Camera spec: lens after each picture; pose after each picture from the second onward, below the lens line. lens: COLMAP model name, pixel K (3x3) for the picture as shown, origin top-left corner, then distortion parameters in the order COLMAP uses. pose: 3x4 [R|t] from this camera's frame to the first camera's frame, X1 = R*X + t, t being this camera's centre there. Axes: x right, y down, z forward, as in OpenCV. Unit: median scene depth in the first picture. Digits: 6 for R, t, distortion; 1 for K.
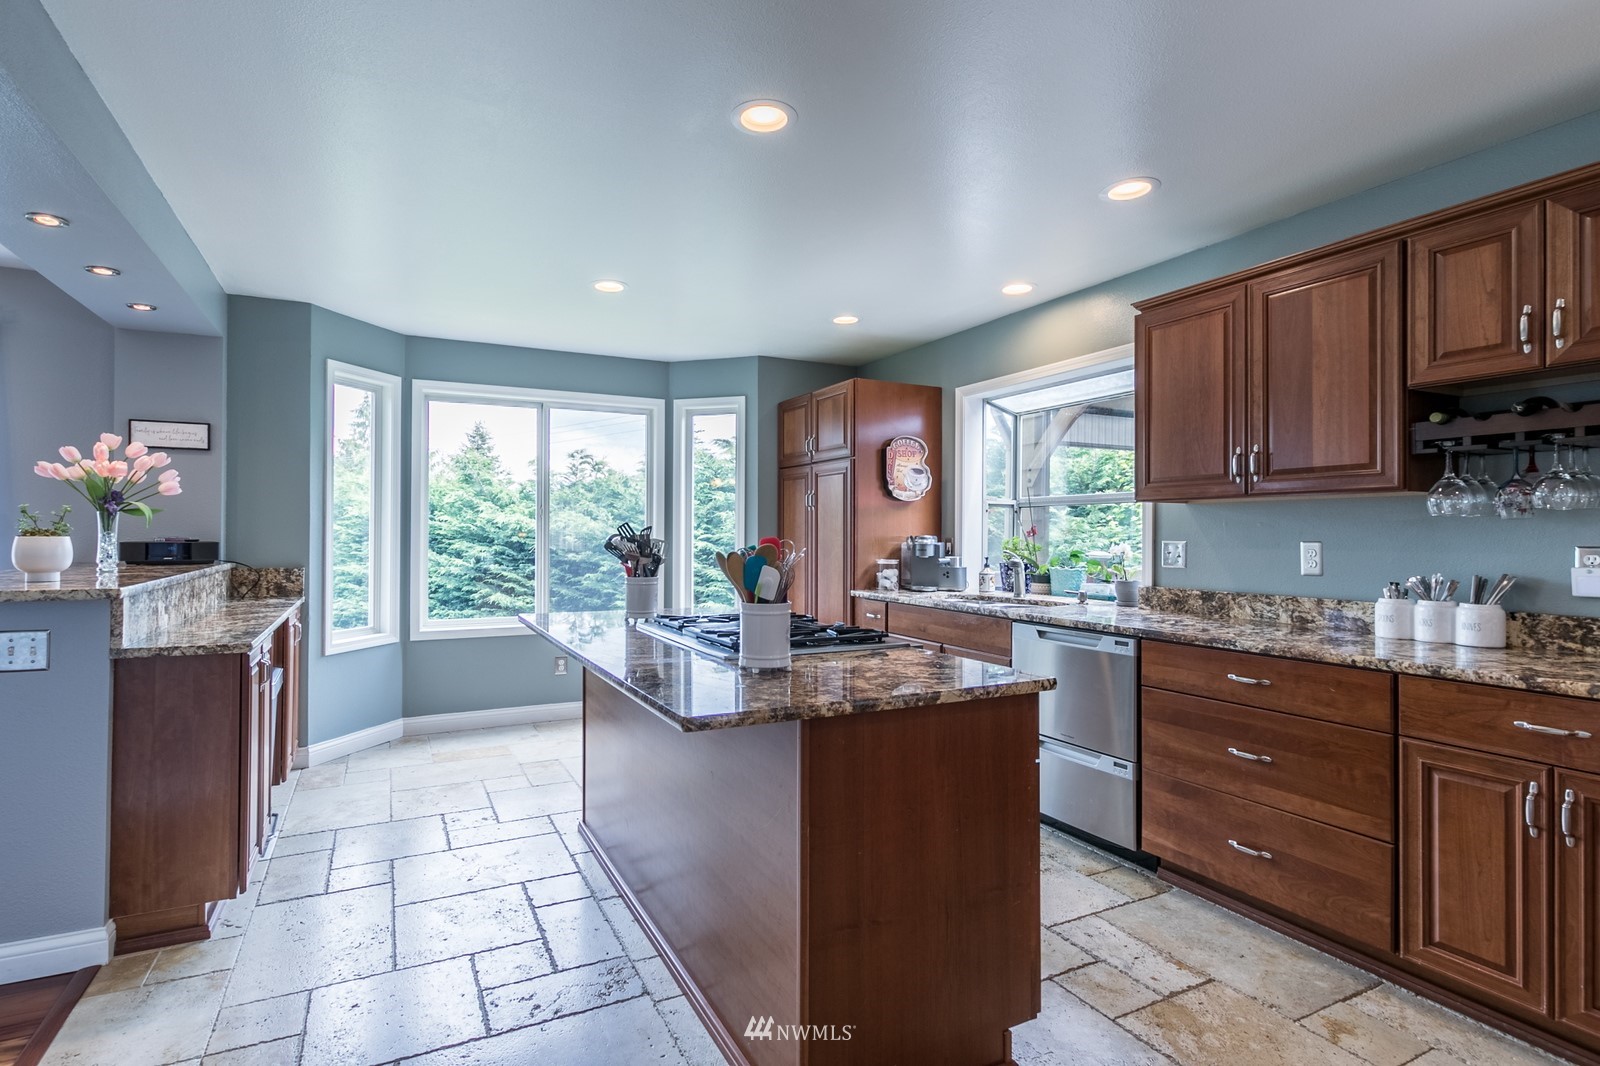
lens RADIAL K [[757.1, 0, 788.4], [0, 757.1, 540.4], [0, 0, 1]] dist [0.004327, -0.000063]
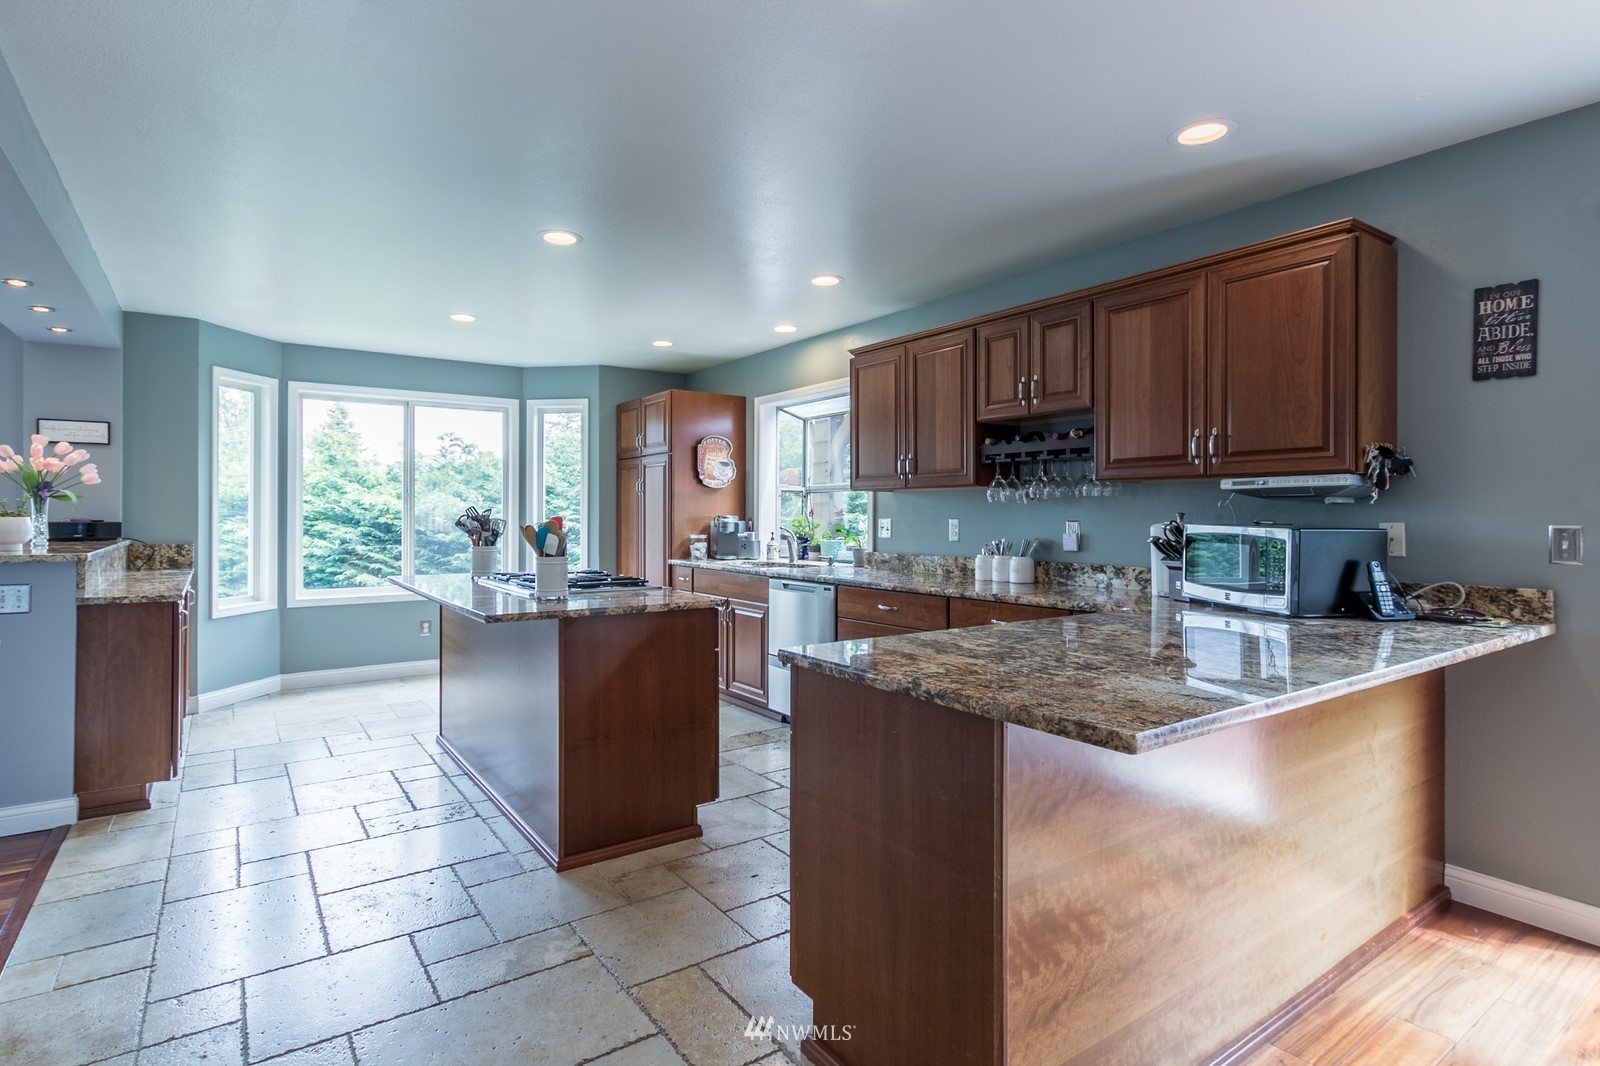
lens RADIAL K [[757.1, 0, 775.8], [0, 757.1, 520.5], [0, 0, 1]] dist [0.004327, -0.000063]
pose [[0.991064, -0.003146, 0.133350, 0.132229], [0.003257, 0.999995, -0.000614, 0.004646], [-0.133347, 0.001043, 0.991069, -0.380568]]
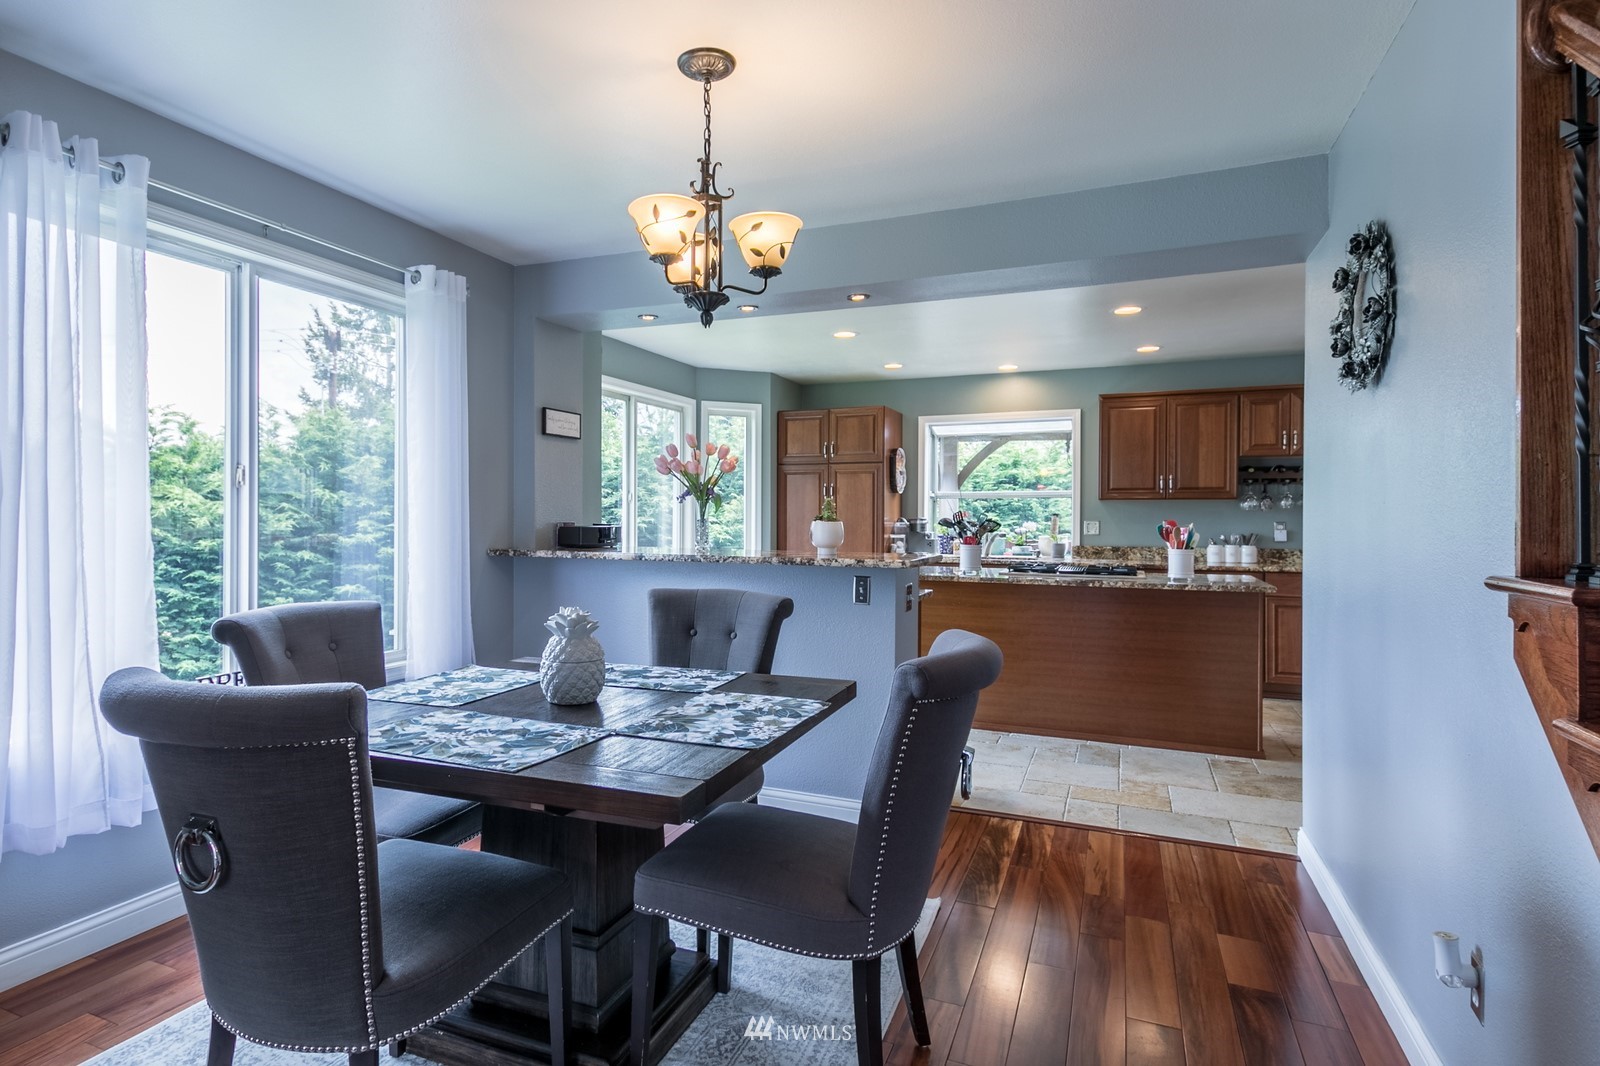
lens RADIAL K [[863.6, 0, 702.4], [0, 863.6, 524.7], [0, 0, 1]] dist [0.009194, 0.003190]
pose [[0.779279, -0.008238, 0.626623, -1.642313], [0.005505, 0.999965, 0.006301, -0.008246], [-0.626653, -0.001460, 0.779297, -0.055085]]
